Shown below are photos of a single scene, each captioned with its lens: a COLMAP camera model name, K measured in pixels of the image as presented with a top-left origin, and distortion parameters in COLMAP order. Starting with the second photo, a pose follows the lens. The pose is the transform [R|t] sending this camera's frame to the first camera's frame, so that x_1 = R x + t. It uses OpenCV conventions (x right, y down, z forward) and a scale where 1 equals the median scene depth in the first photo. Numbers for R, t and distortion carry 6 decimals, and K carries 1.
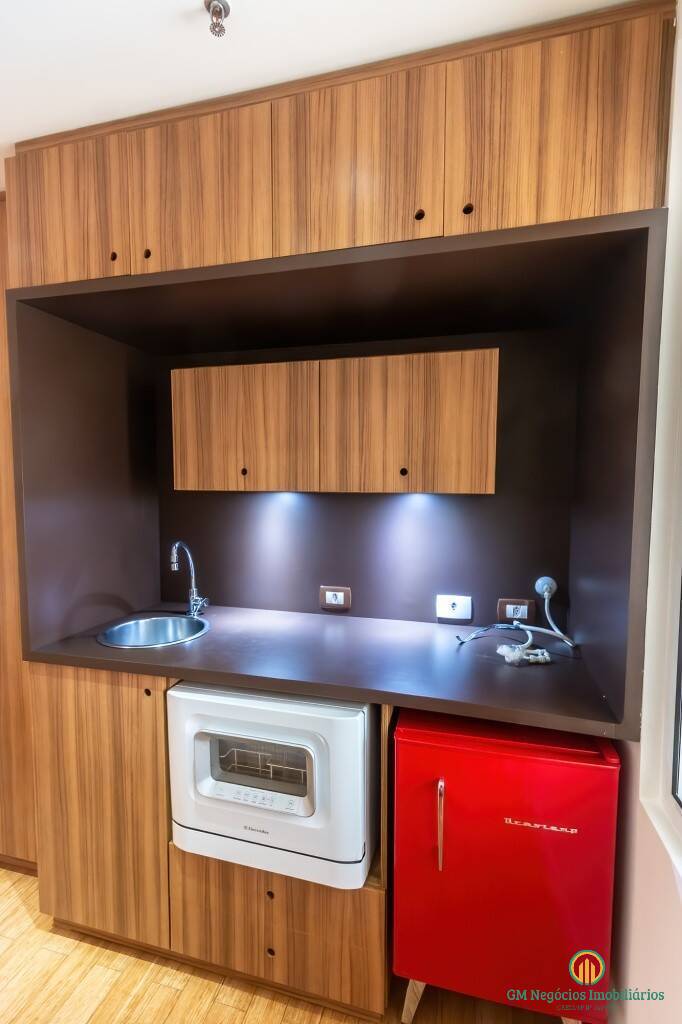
lens RADIAL K [[471.9, 0, 341.0], [0, 471.9, 512.0], [0, 0, 1]] dist [0.002209, 0.000491]
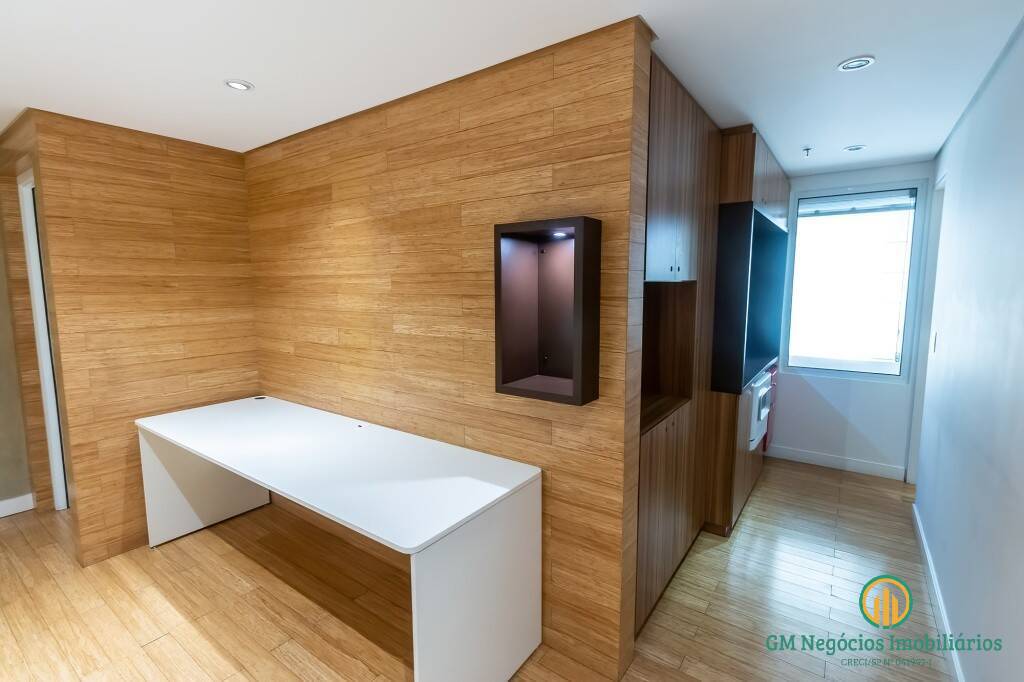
lens RADIAL K [[471.9, 0, 516.2], [0, 471.9, 337.8], [0, 0, 1]] dist [0.002209, 0.000491]
pose [[0.349153, -0.111477, 0.930411, -2.593950], [0.061032, 0.993496, 0.096132, -0.145182], [-0.935076, 0.023220, 0.353685, 1.113728]]
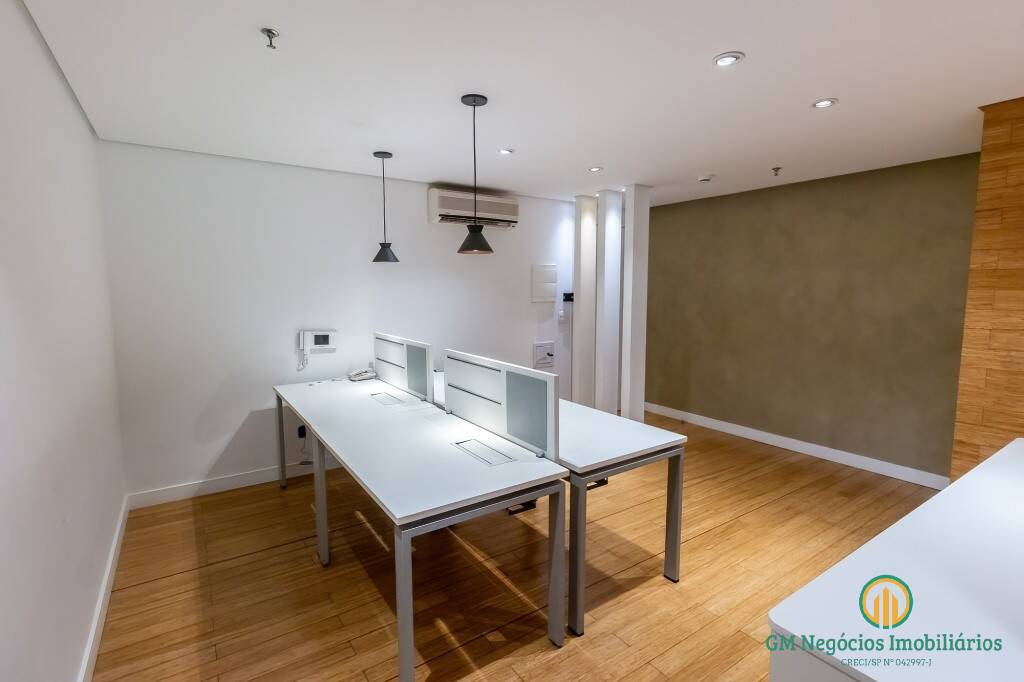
lens RADIAL K [[487.4, 0, 518.2], [0, 487.4, 335.9], [0, 0, 1]] dist [0.002911, 0.000245]
pose [[0.758024, 0.057916, -0.649650, -1.706664], [-0.034719, 0.998221, 0.048480, -0.099743], [0.651301, -0.014194, 0.758686, 0.865410]]
